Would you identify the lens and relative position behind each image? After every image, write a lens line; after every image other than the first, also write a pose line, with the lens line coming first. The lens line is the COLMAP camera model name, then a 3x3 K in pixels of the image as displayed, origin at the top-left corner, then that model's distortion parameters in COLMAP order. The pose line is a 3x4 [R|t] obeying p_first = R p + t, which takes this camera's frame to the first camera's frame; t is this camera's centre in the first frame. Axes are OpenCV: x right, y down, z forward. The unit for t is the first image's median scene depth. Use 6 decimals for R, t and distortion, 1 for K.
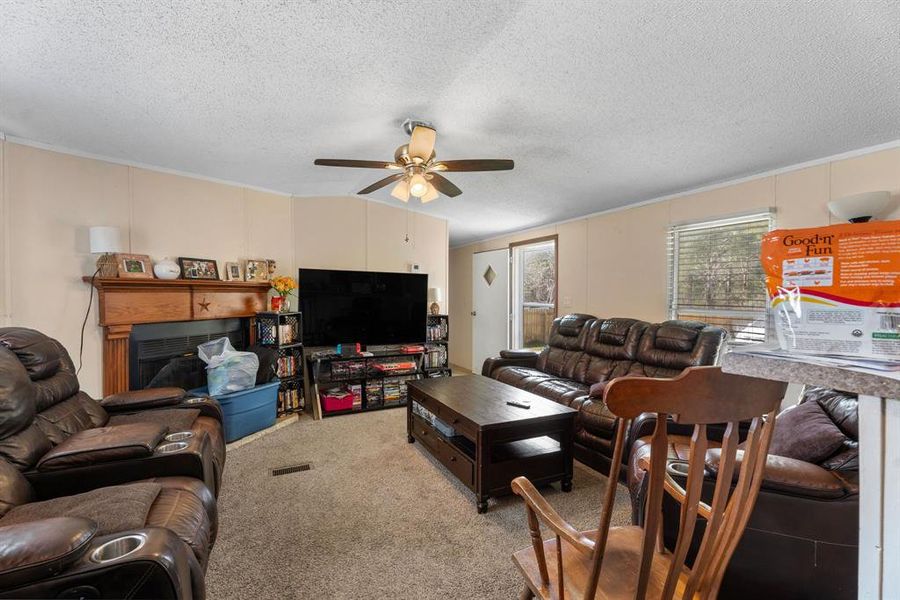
lens RADIAL K [[400.7, 0, 449.7], [0, 400.7, 300.1], [0, 0, 1]] dist [0.005117, 0.000731]
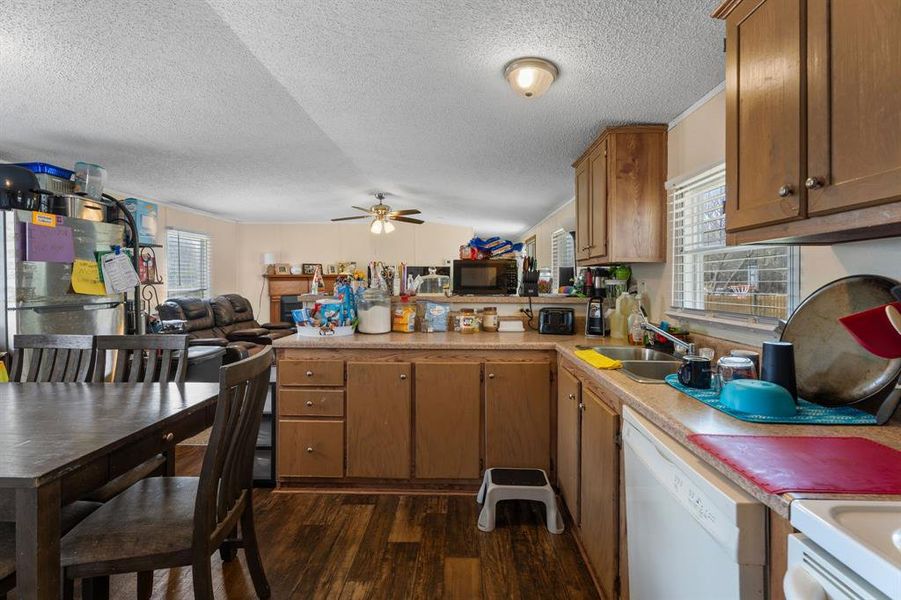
lens RADIAL K [[401.2, 0, 450.8], [0, 401.2, 281.6], [0, 0, 1]] dist [0.005117, 0.000731]
pose [[0.892921, -0.002686, -0.450205, 1.094342], [0.000178, 0.999984, -0.005614, -0.003063], [0.450213, 0.004932, 0.892907, -0.589363]]
